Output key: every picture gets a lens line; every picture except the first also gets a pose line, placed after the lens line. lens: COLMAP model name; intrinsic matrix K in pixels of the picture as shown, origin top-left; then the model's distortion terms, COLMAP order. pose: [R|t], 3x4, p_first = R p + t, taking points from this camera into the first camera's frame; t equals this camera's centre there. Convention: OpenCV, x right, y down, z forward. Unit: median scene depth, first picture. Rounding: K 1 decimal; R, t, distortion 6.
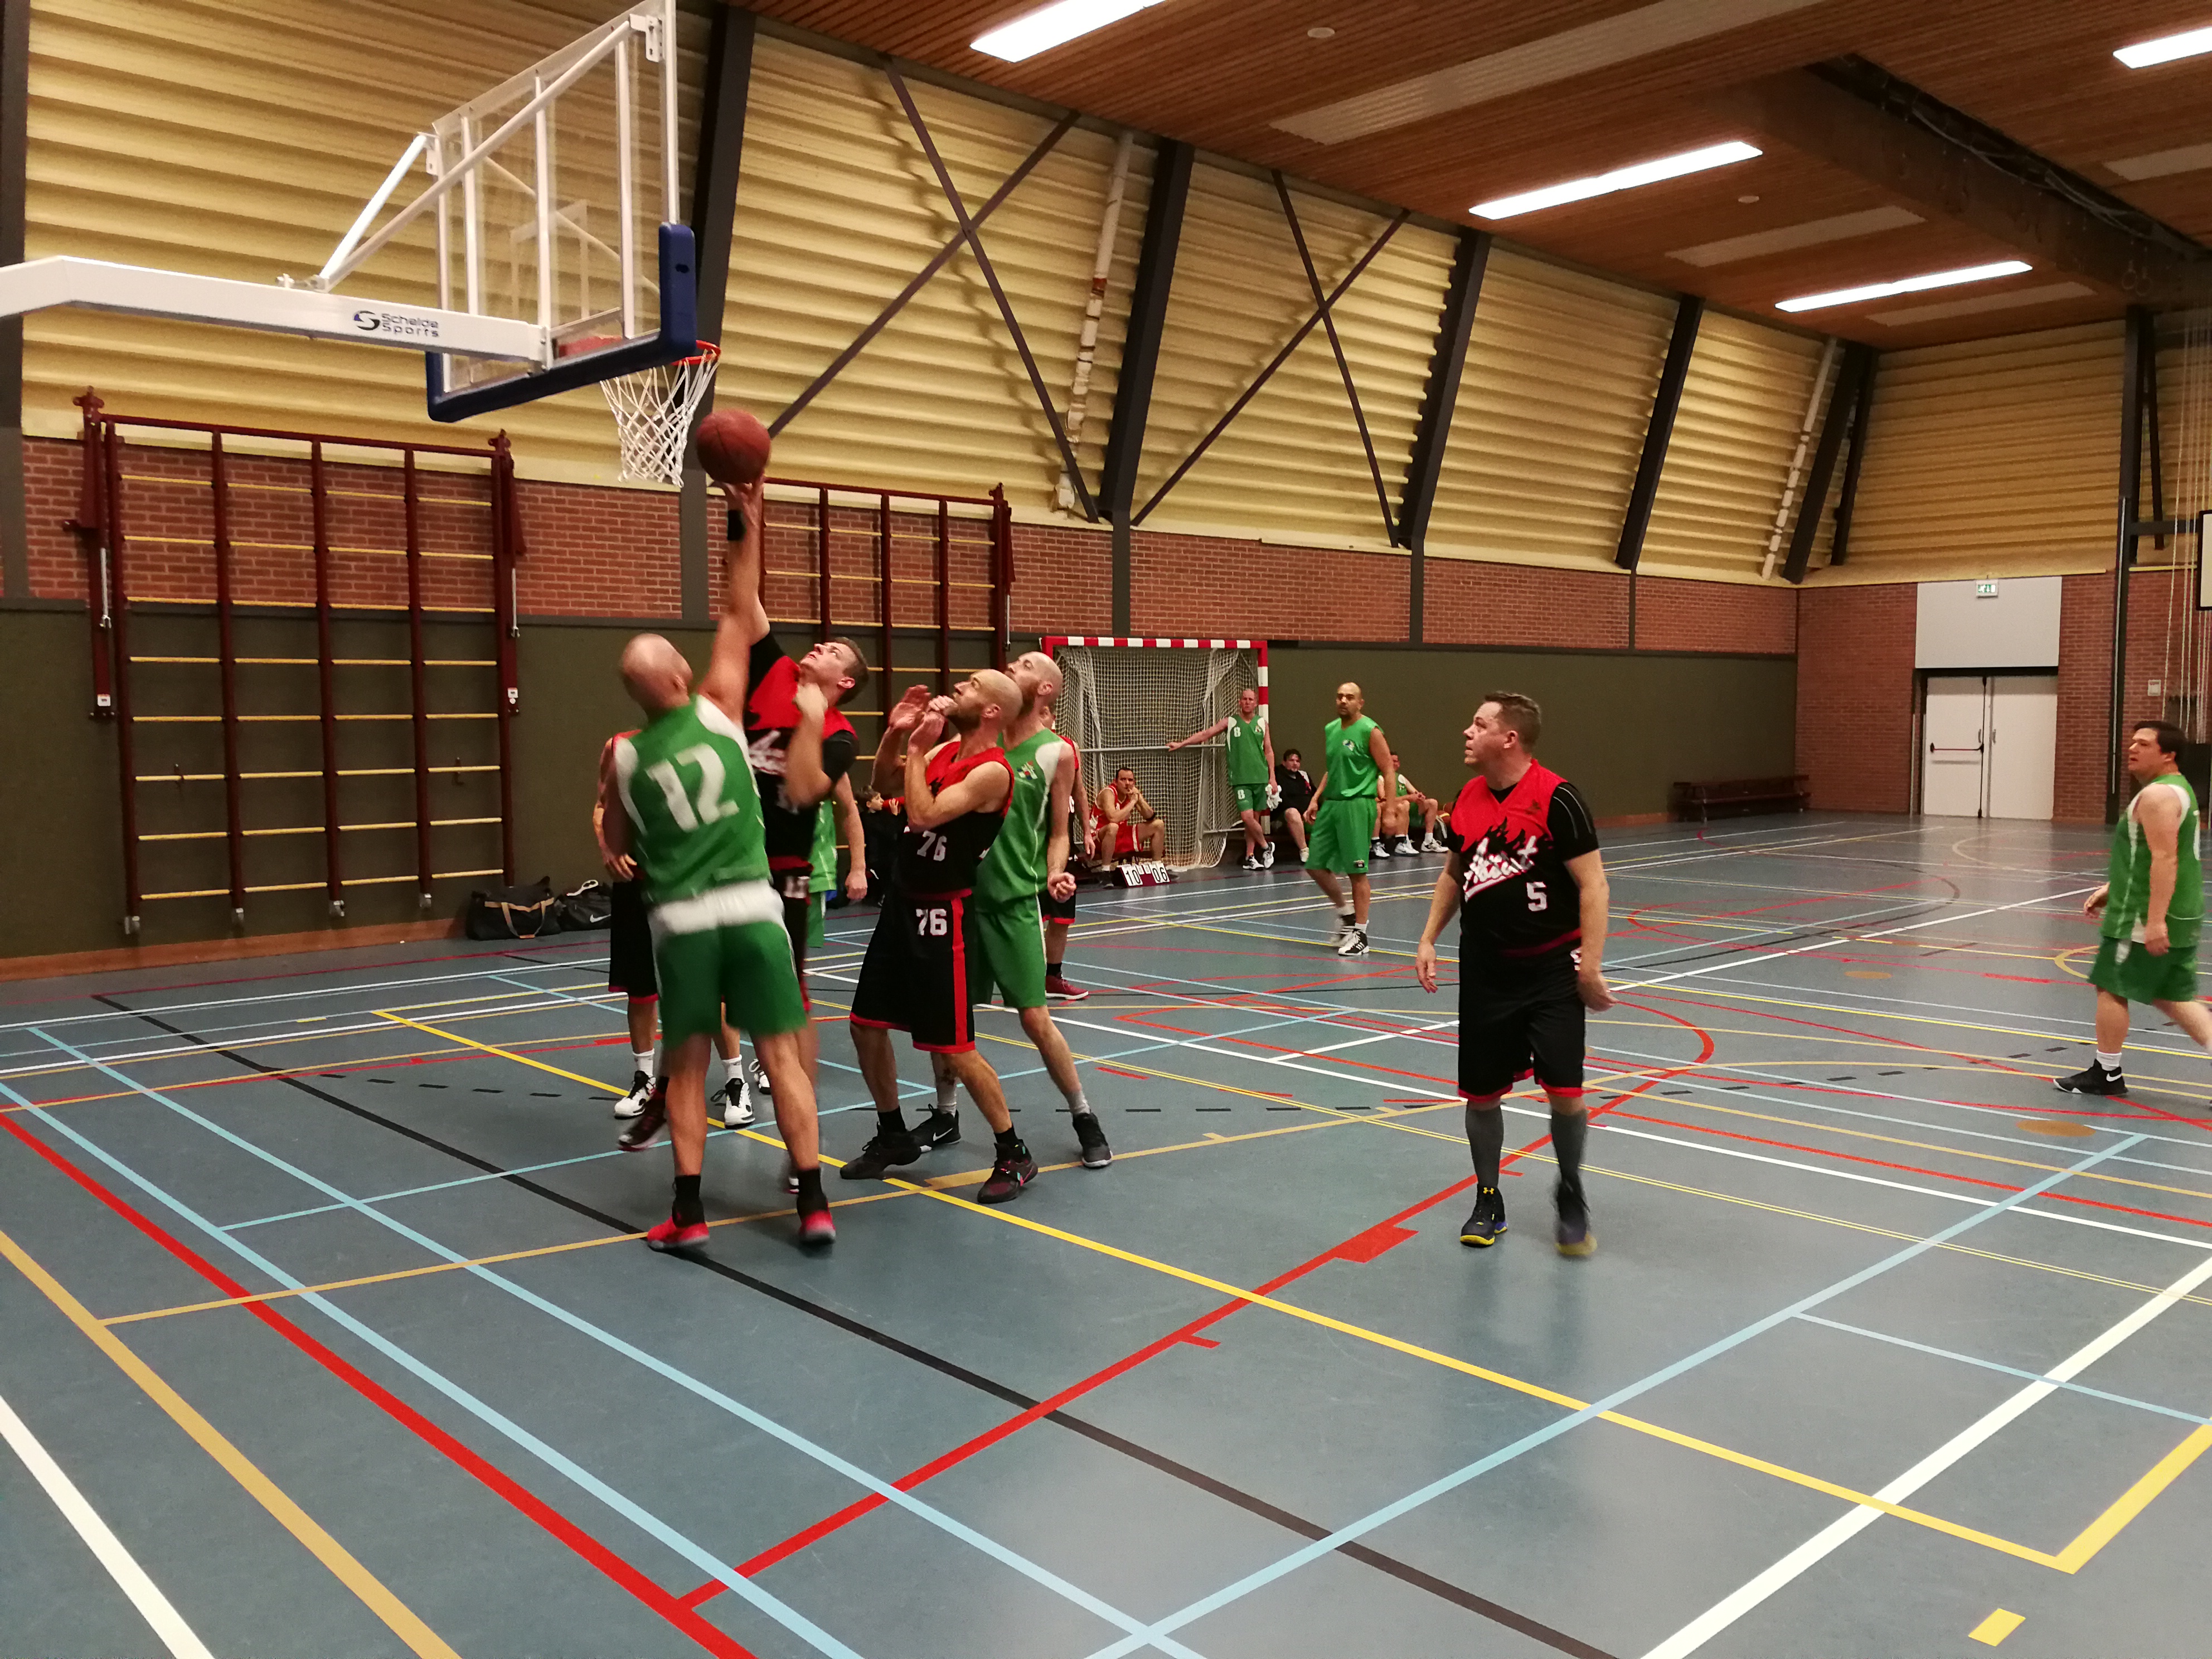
lens RADIAL K [[1779.0, 0, 1124.7], [0, 1779.0, 858.6], [0, 0, 1]] dist [0.034352, -0.048761]
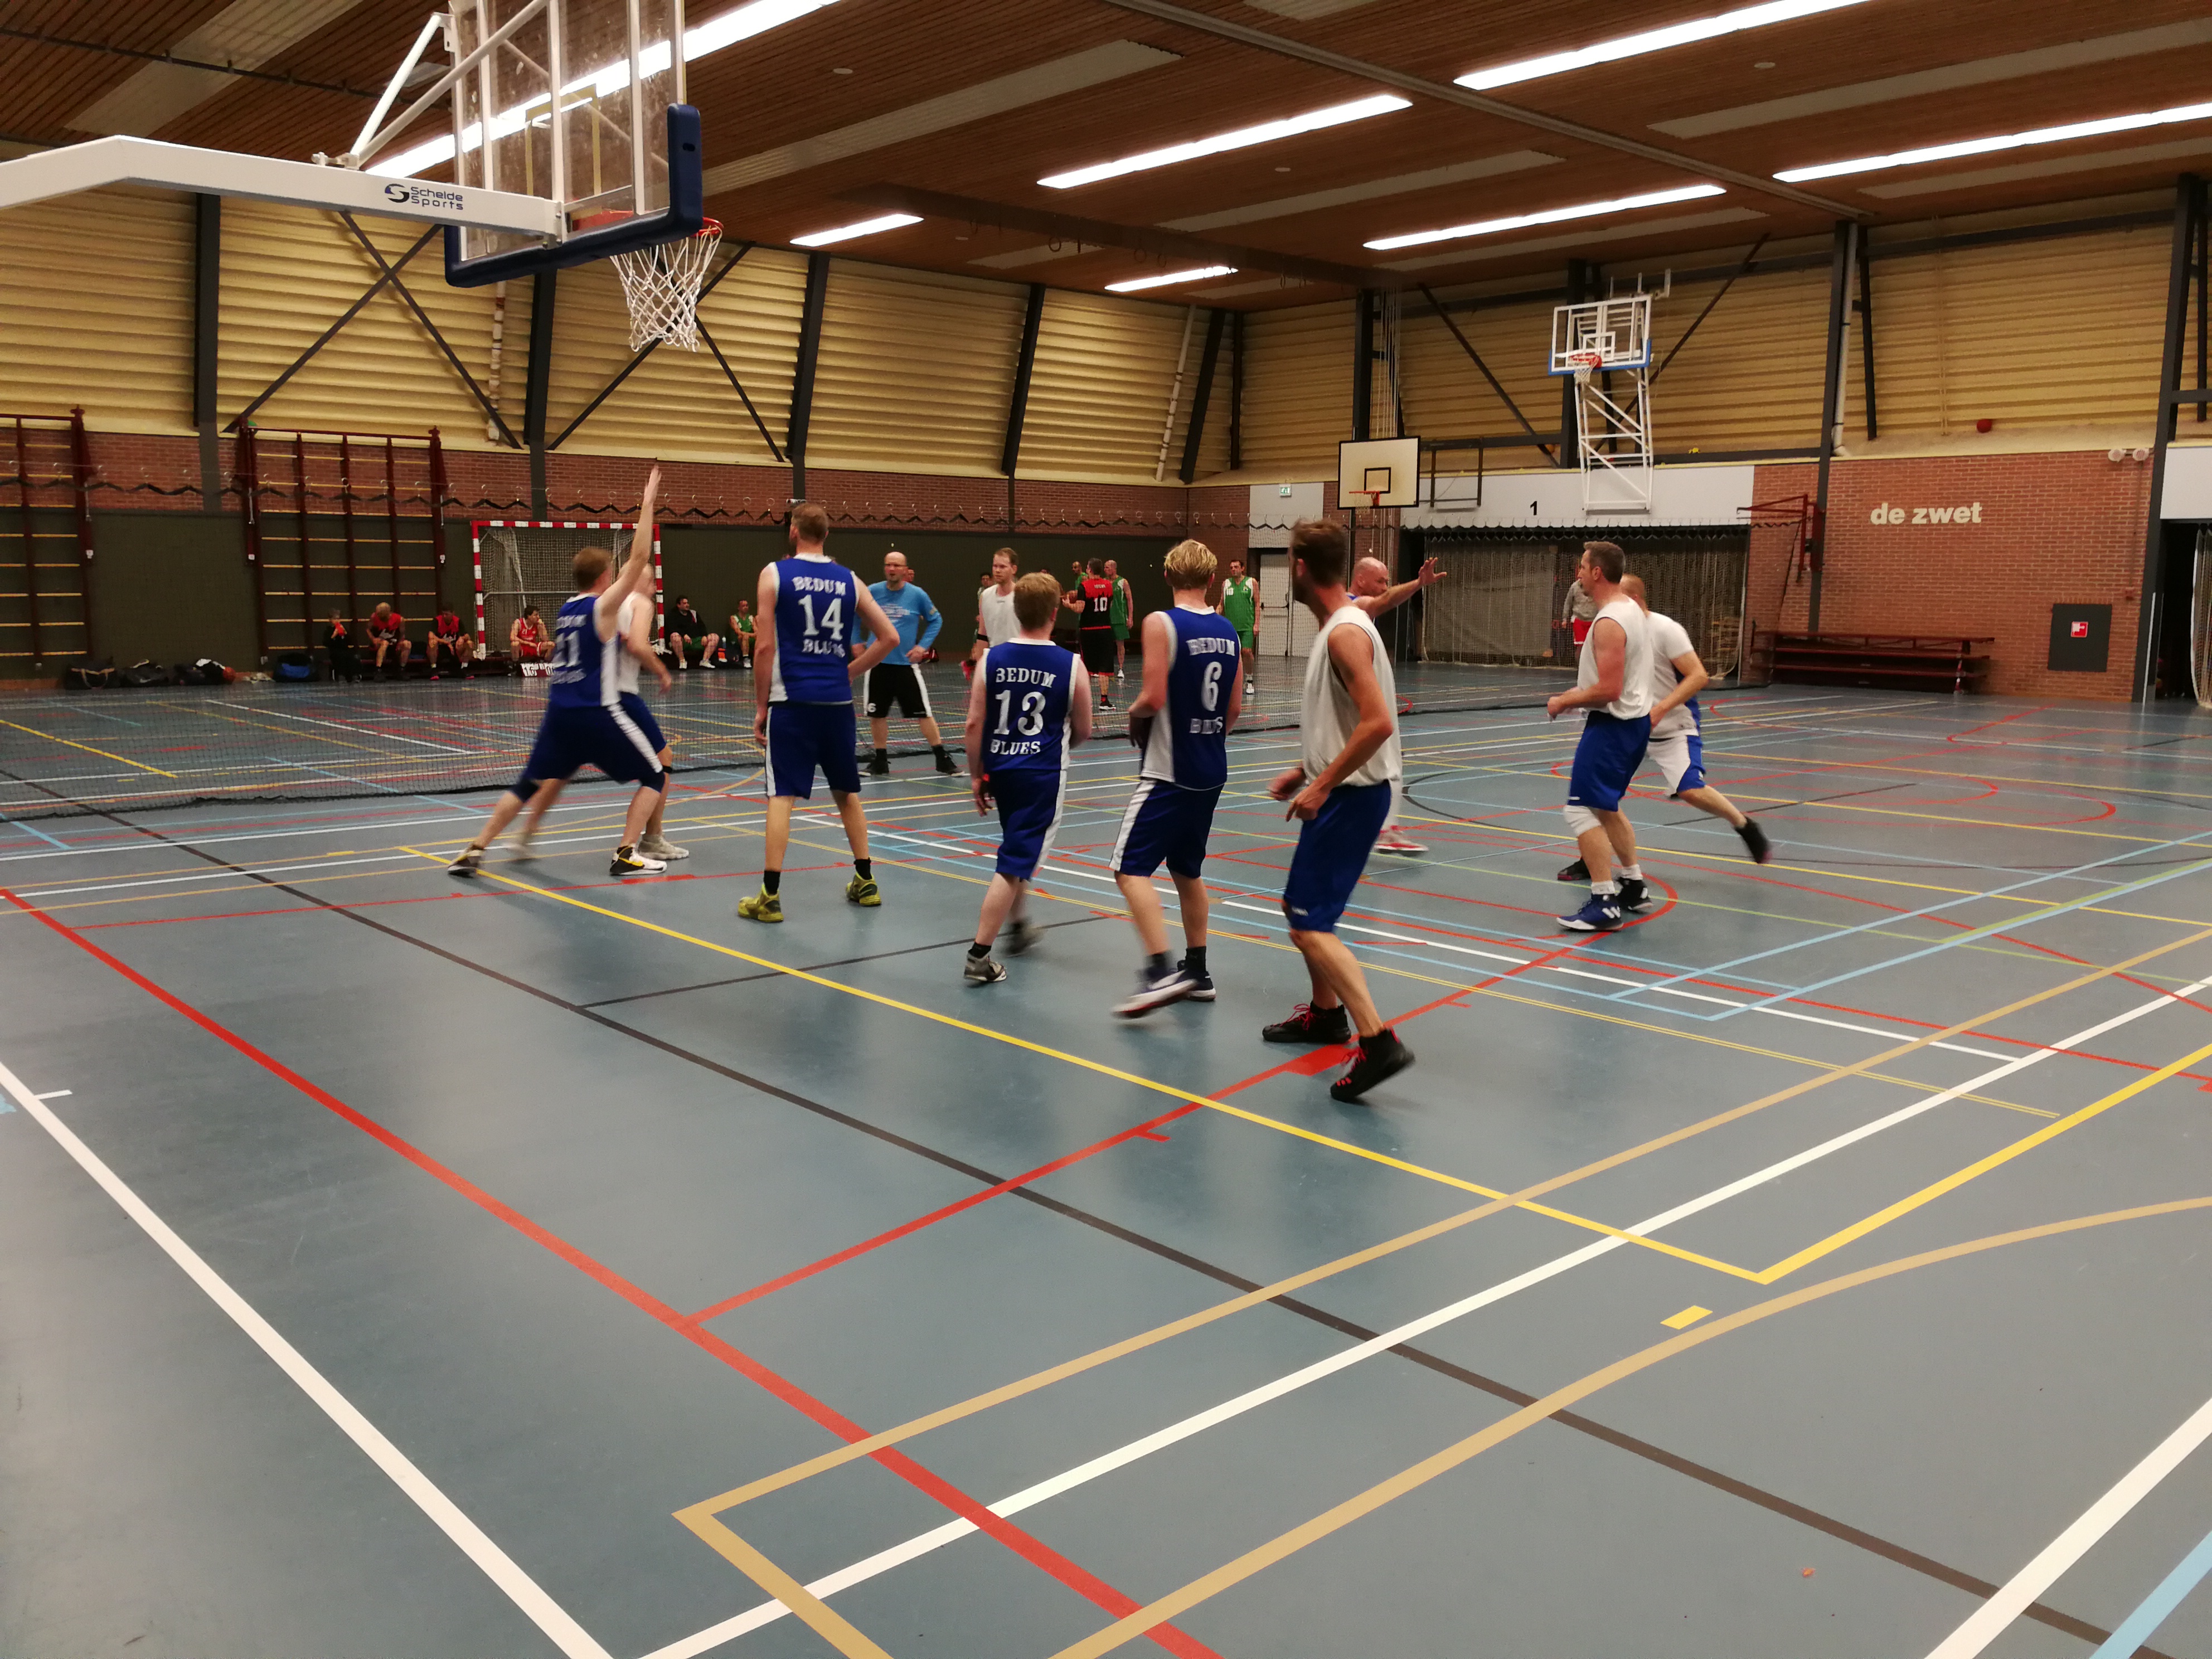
lens RADIAL K [[1779.0, 0, 1110.7], [0, 1779.0, 841.1], [0, 0, 1]] dist [0.034352, -0.048761]
pose [[0.998721, 0.019131, -0.046808, 0.509350], [-0.016096, 0.997795, 0.064387, 0.042498], [0.047936, -0.063551, 0.996827, -0.501263]]
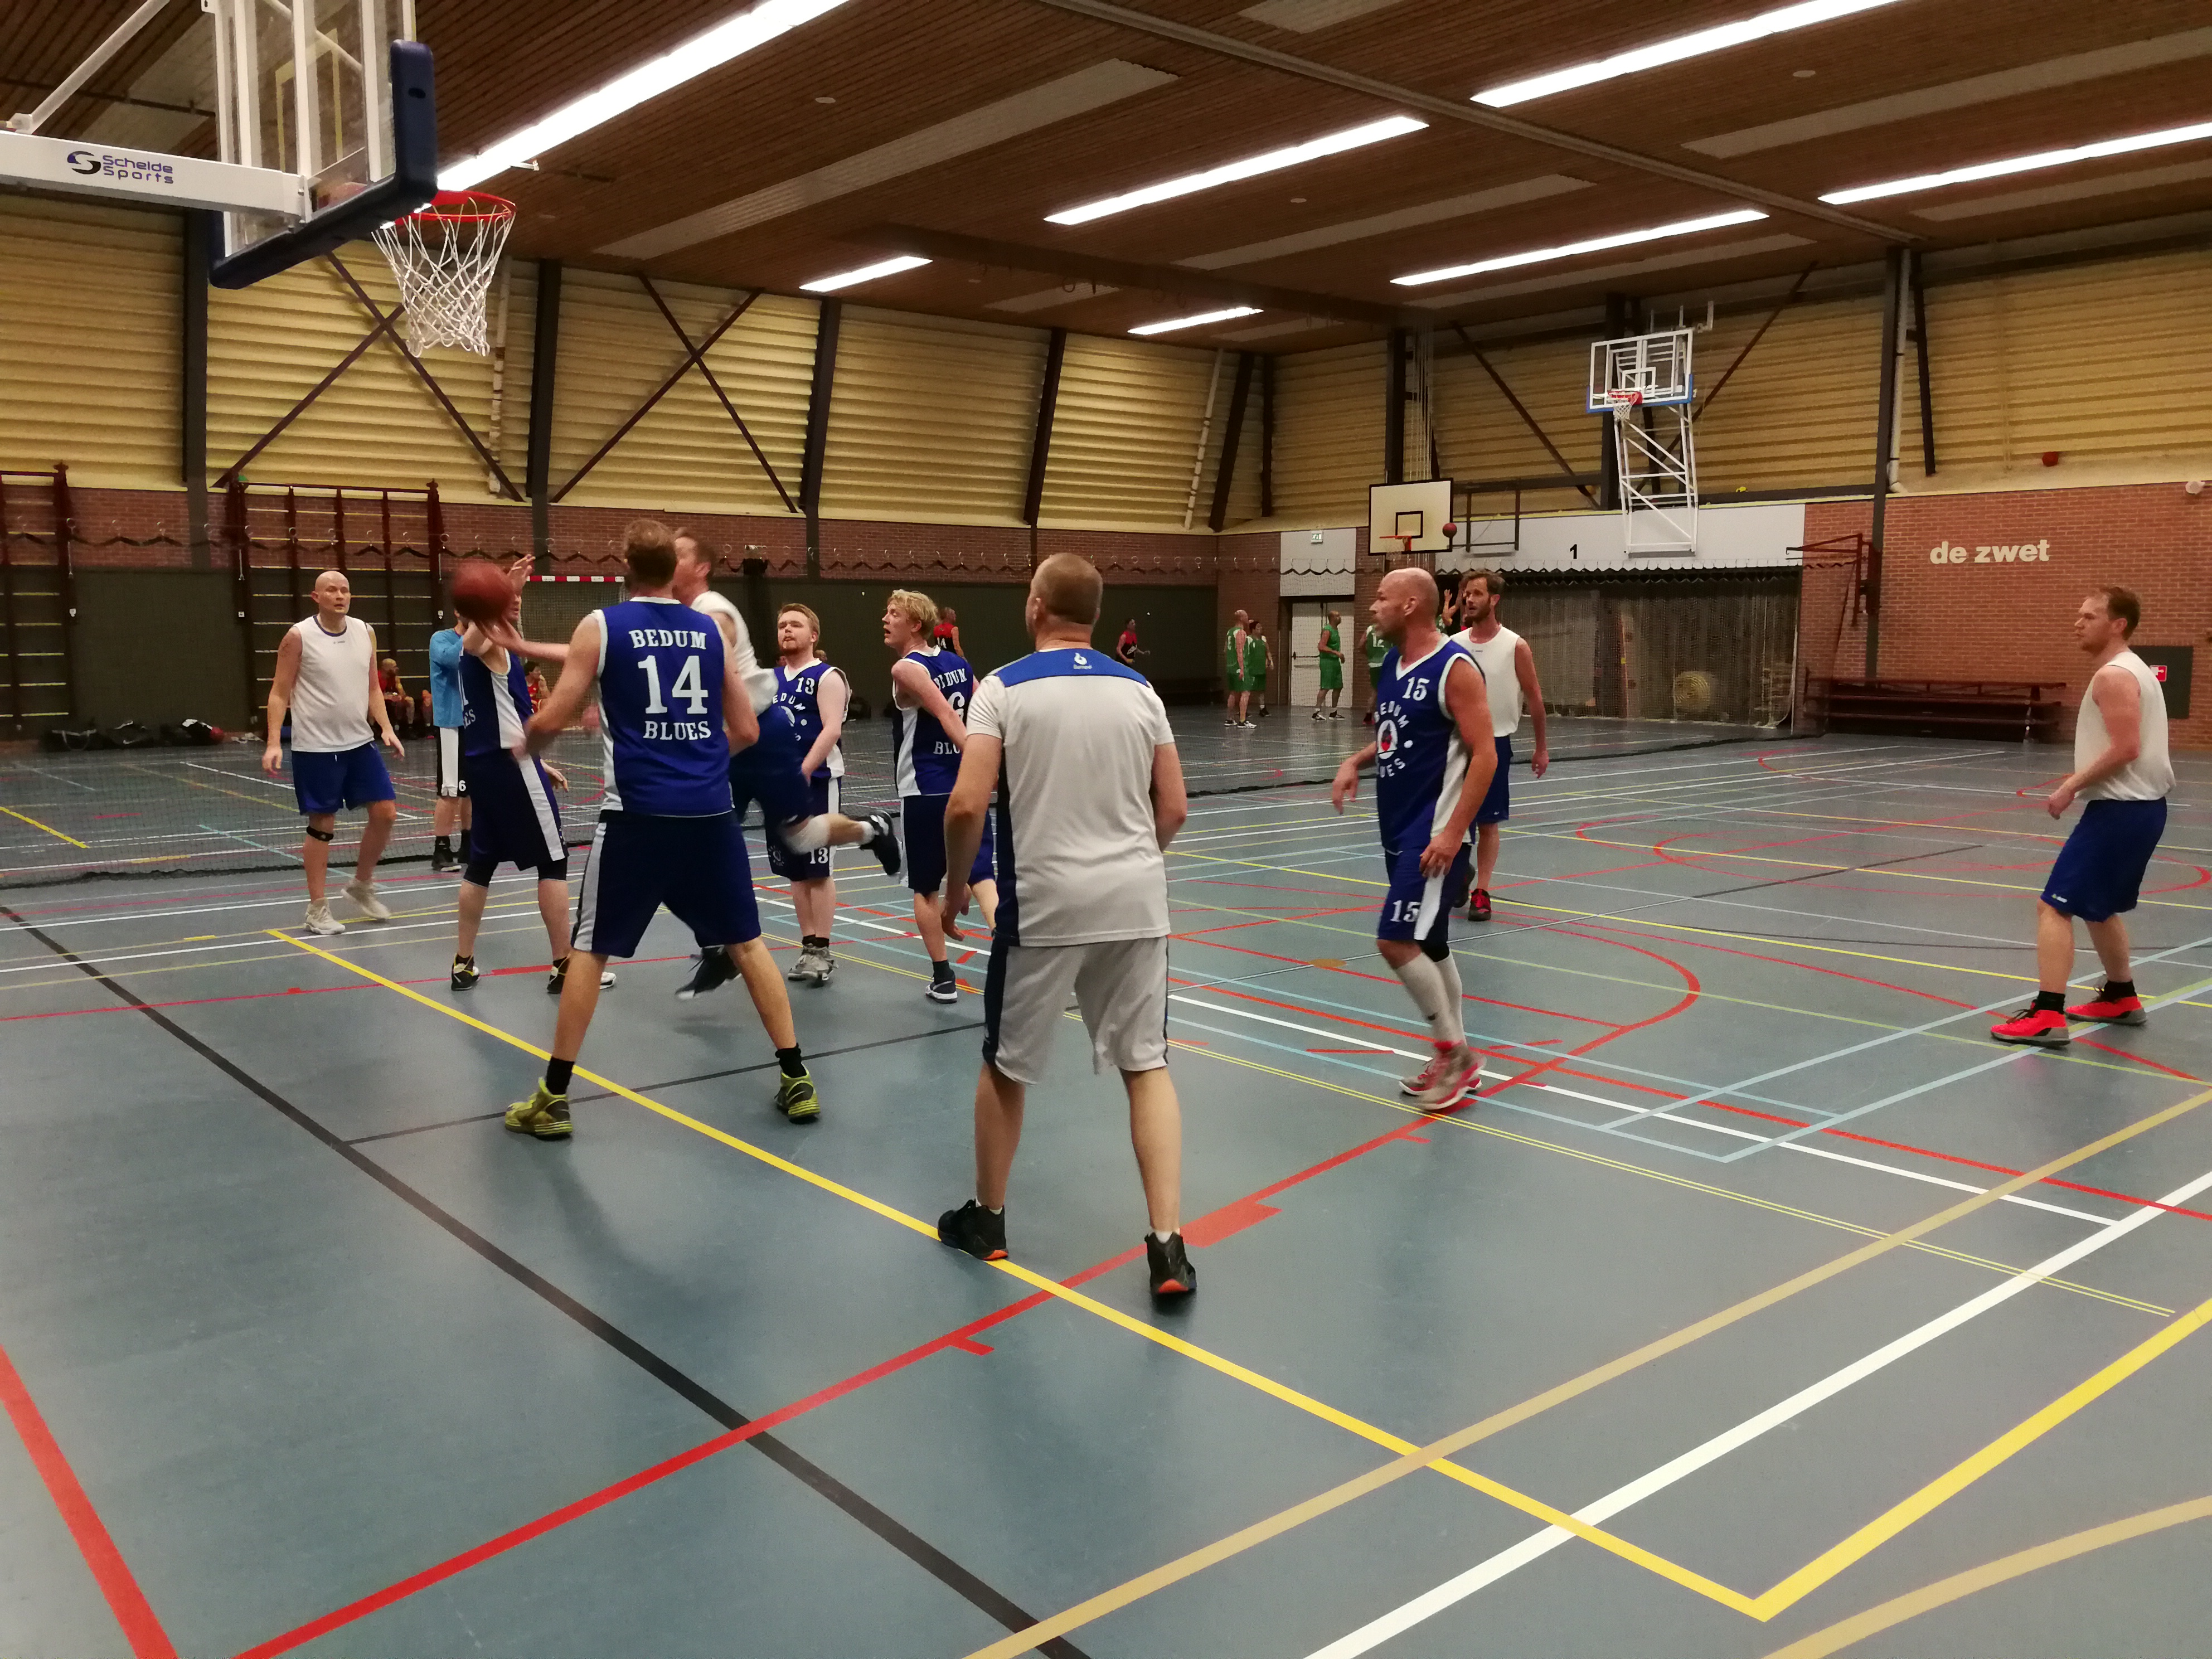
lens RADIAL K [[1779.0, 0, 1113.4], [0, 1779.0, 835.6], [0, 0, 1]] dist [0.034352, -0.048761]
pose [[0.996845, 0.012423, -0.078400, 0.534872], [-0.009849, 0.999402, 0.033134, 0.038603], [0.078765, -0.032258, 0.996371, -0.439546]]
